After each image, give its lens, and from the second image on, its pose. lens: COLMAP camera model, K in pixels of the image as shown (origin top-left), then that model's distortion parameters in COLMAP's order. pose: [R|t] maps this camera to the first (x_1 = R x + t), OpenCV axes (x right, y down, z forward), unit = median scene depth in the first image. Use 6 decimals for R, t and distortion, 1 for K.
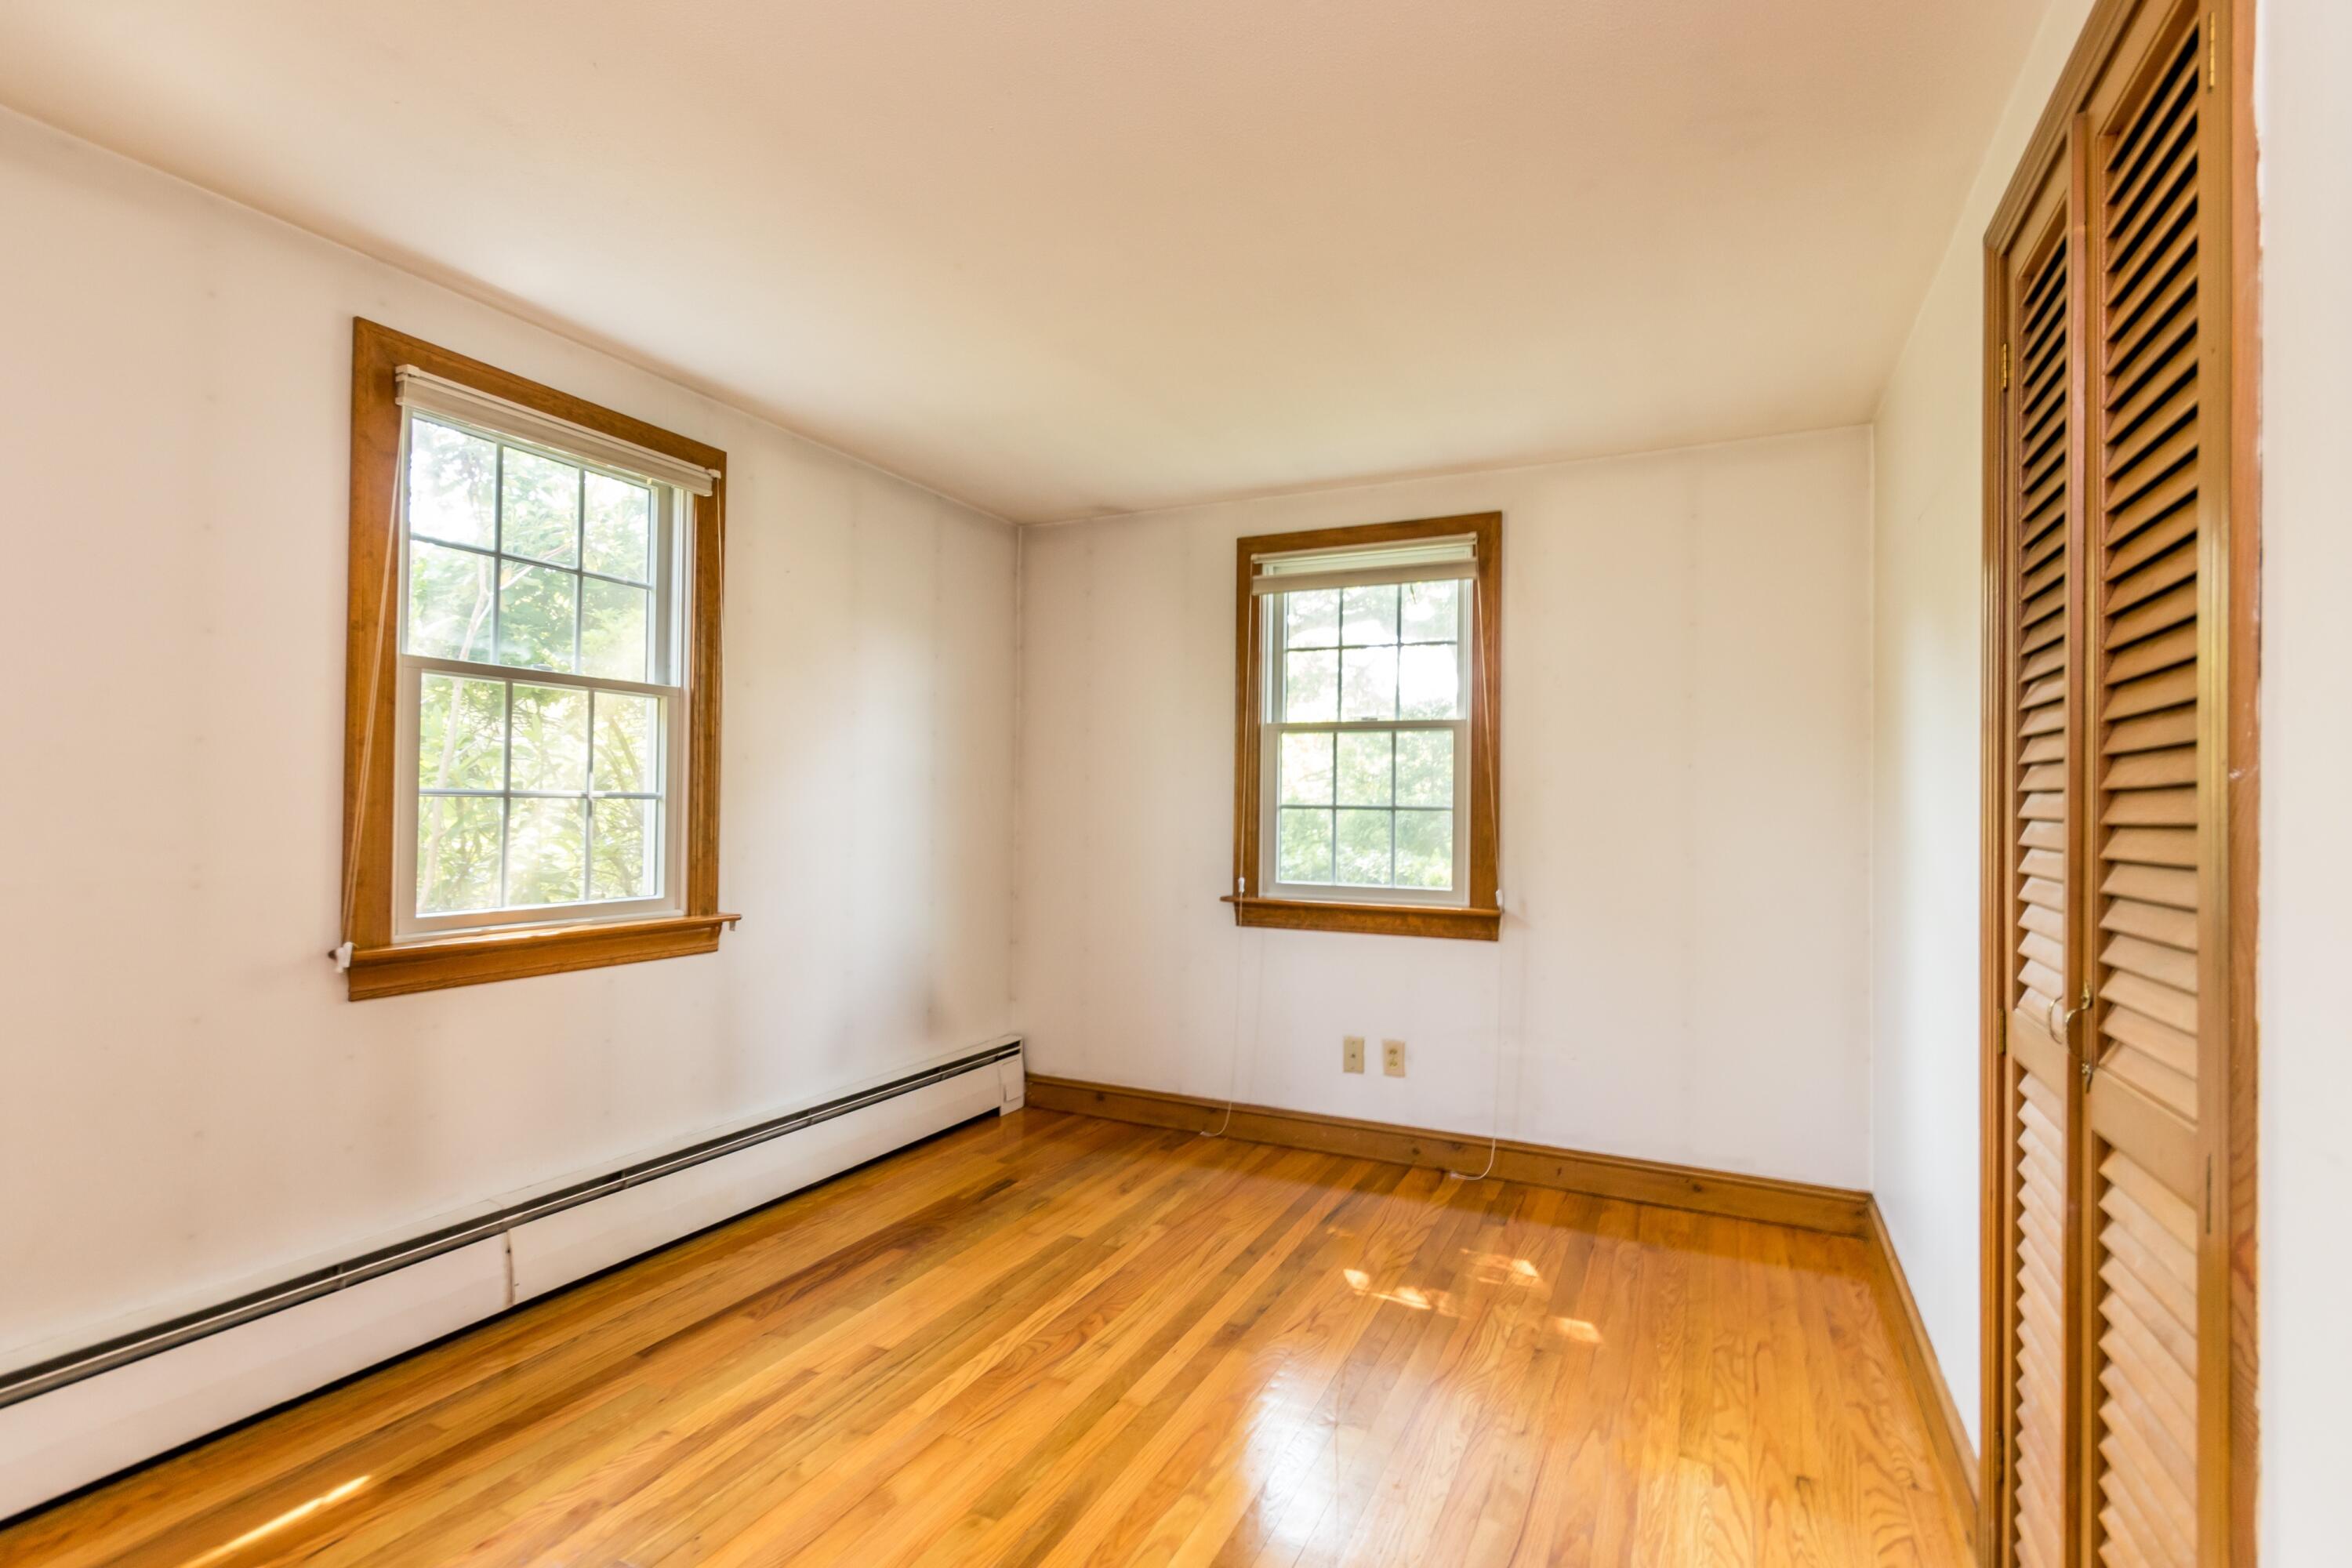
lens RADIAL K [[1097.5, 0, 1170.4], [0, 1097.5, 791.3], [0, 0, 1]] dist [0.002880, 0.000311]
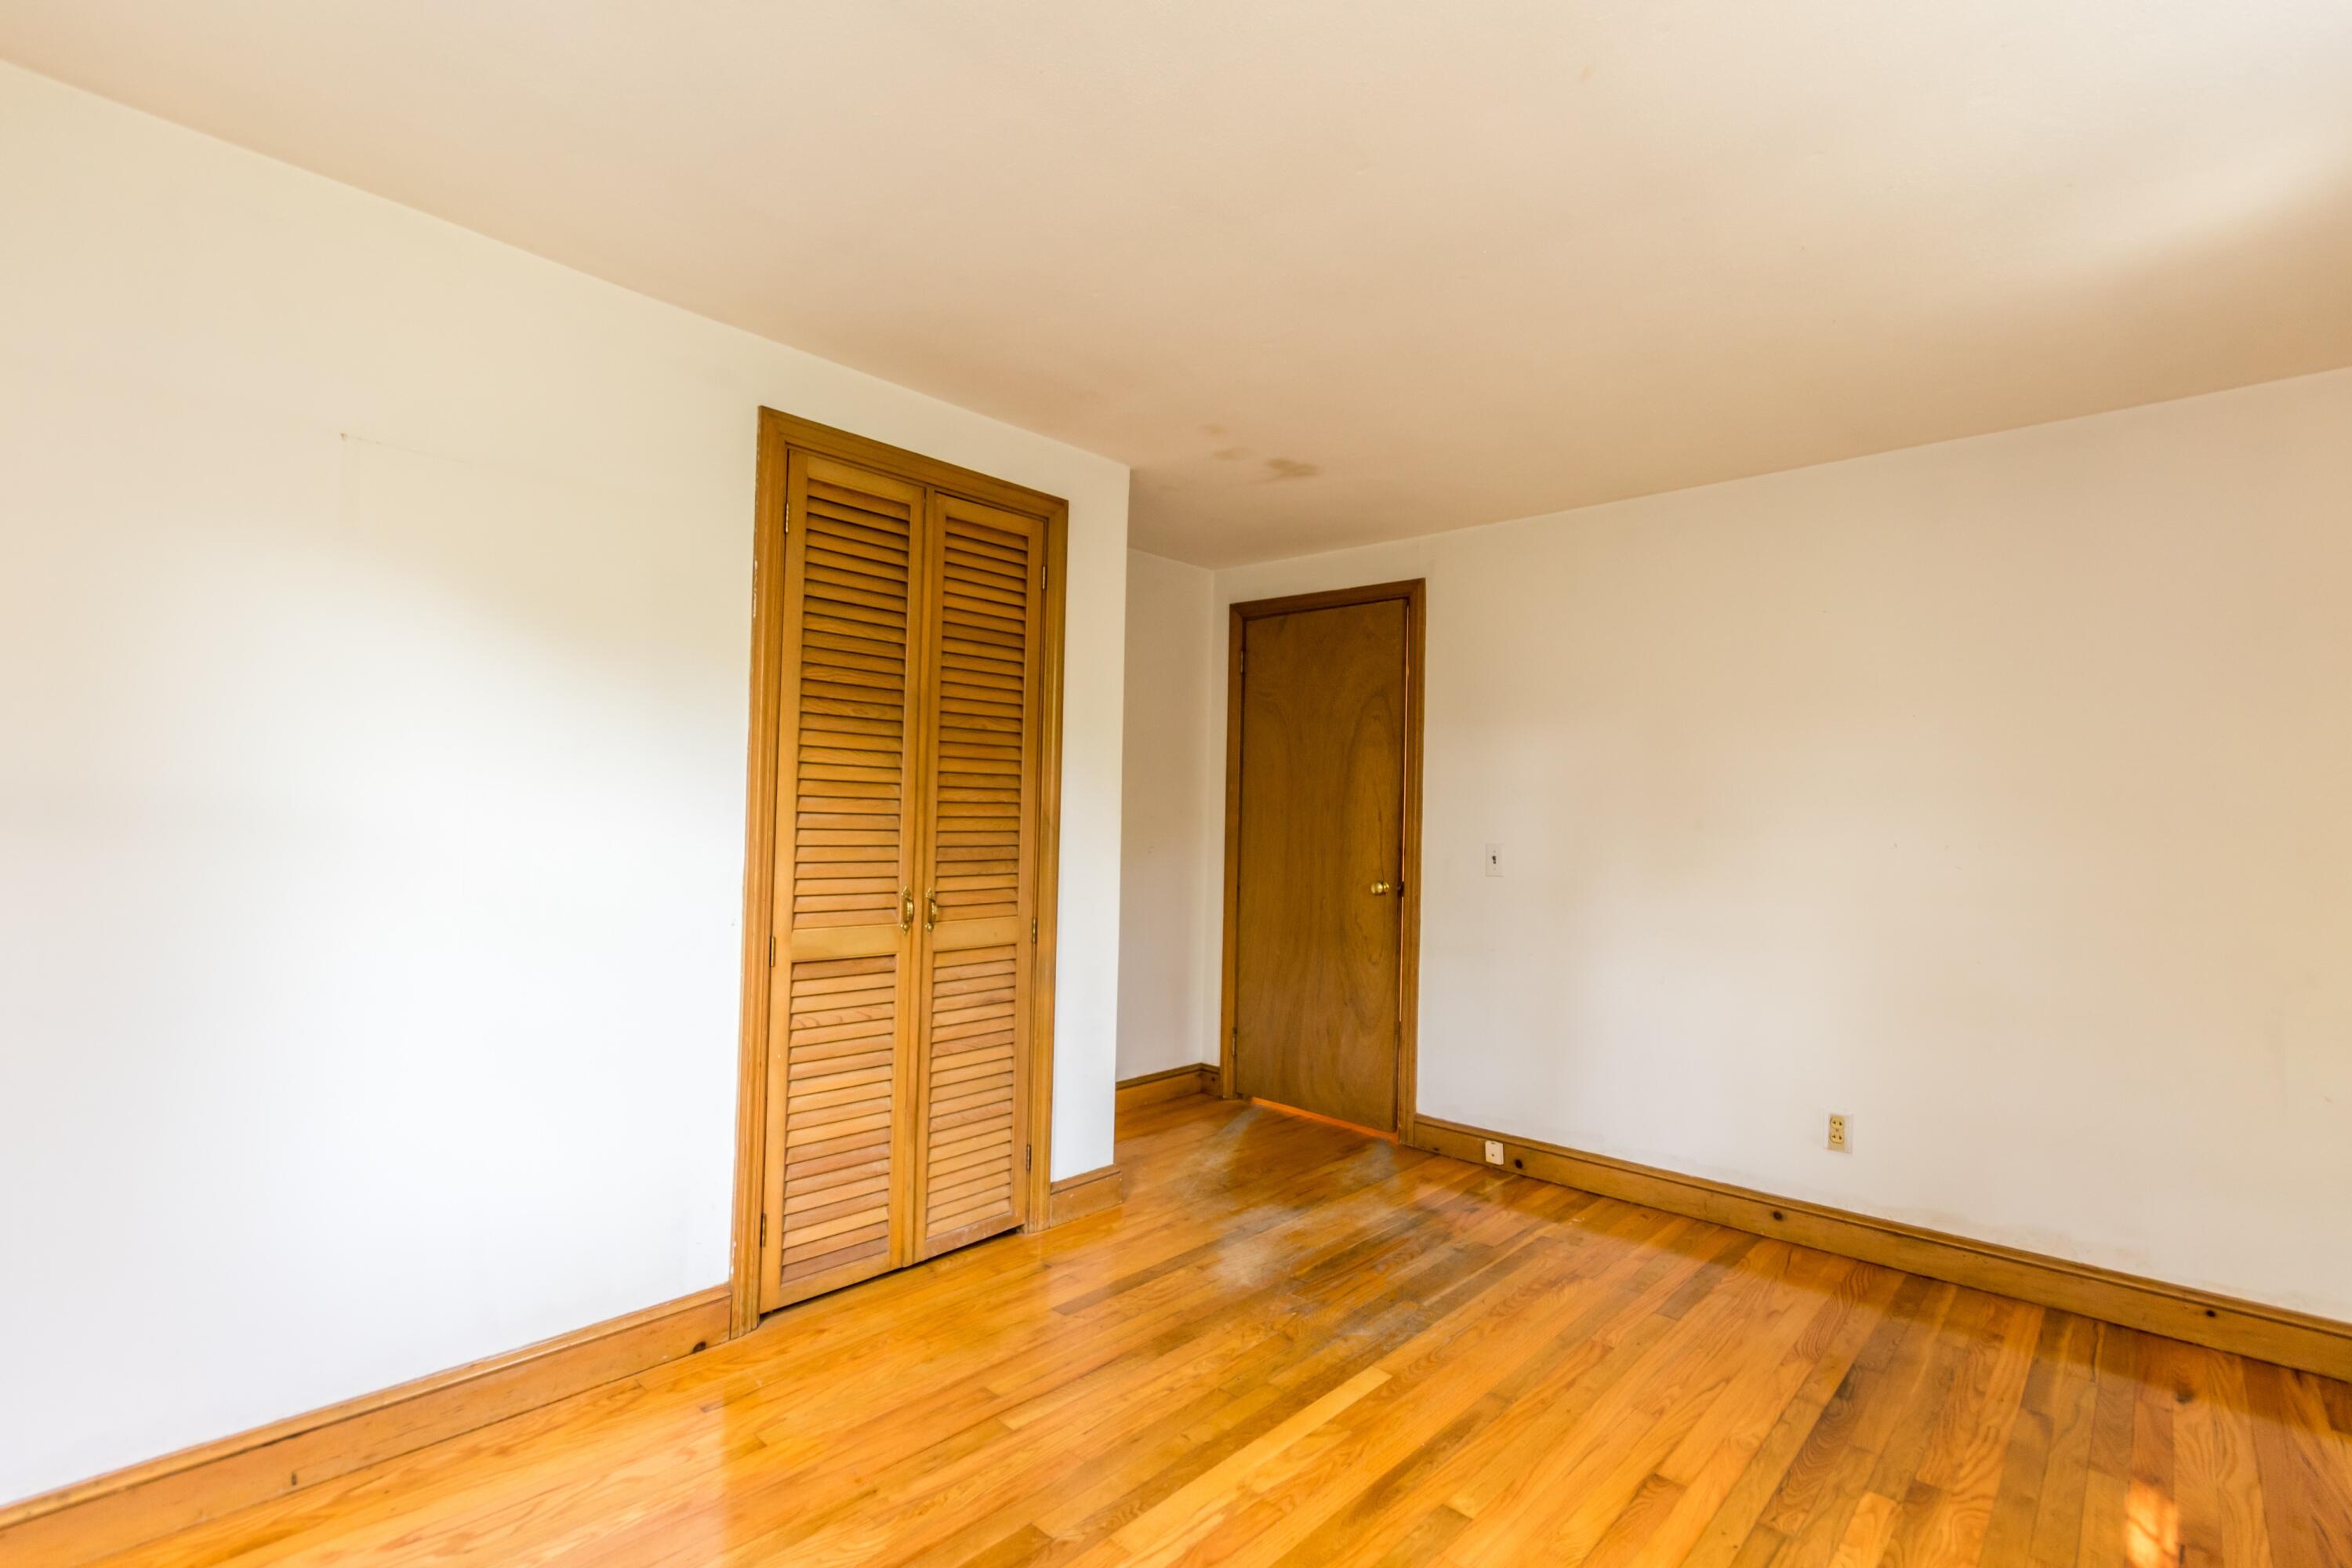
lens RADIAL K [[1079.3, 0, 1183.2], [0, 1079.3, 792.5], [0, 0, 1]] dist [0.001628, 0.000249]
pose [[-0.958466, -0.033138, 0.283275, -0.102036], [-0.041679, 0.998838, -0.024176, 0.004885], [-0.282145, -0.034979, -0.958734, 1.121037]]
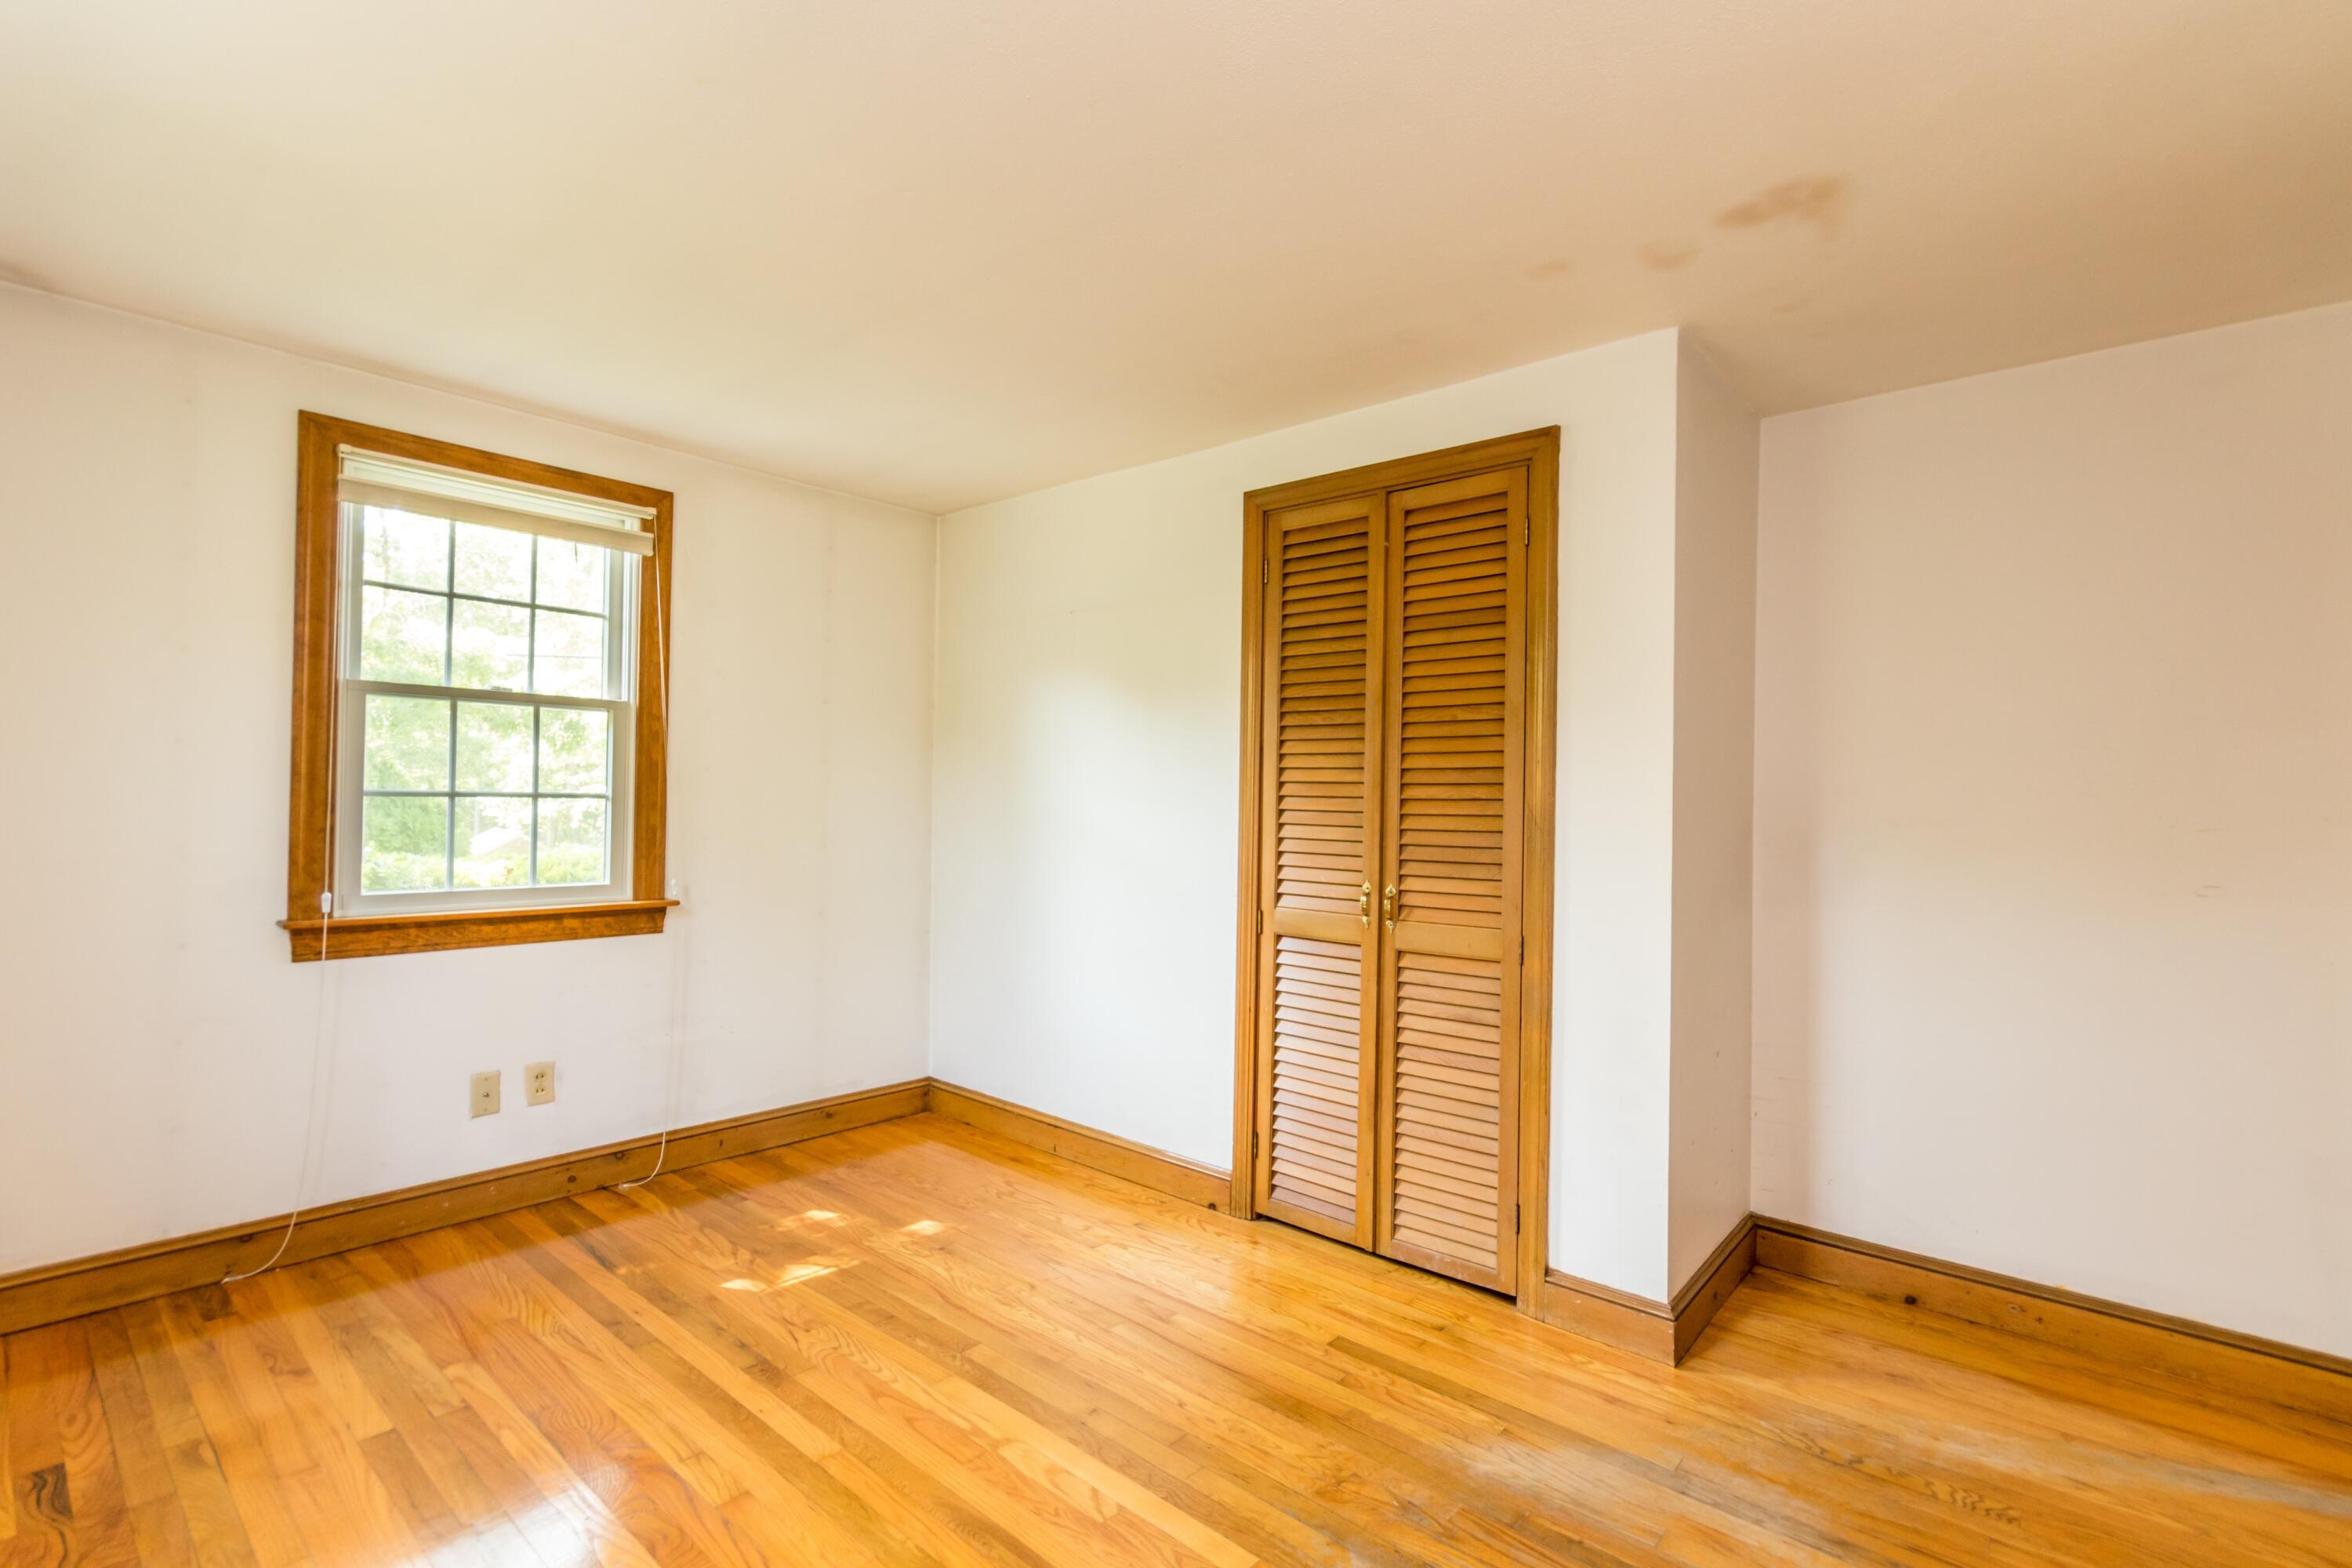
lens RADIAL K [[1079.3, 0, 1183.2], [0, 1079.3, 792.5], [0, 0, 1]] dist [0.001628, 0.000249]
pose [[0.263515, 0.000836, 0.964655, -0.529164], [-0.025789, 0.999648, 0.006179, -0.005950], [-0.964311, -0.026506, 0.263444, 0.314934]]
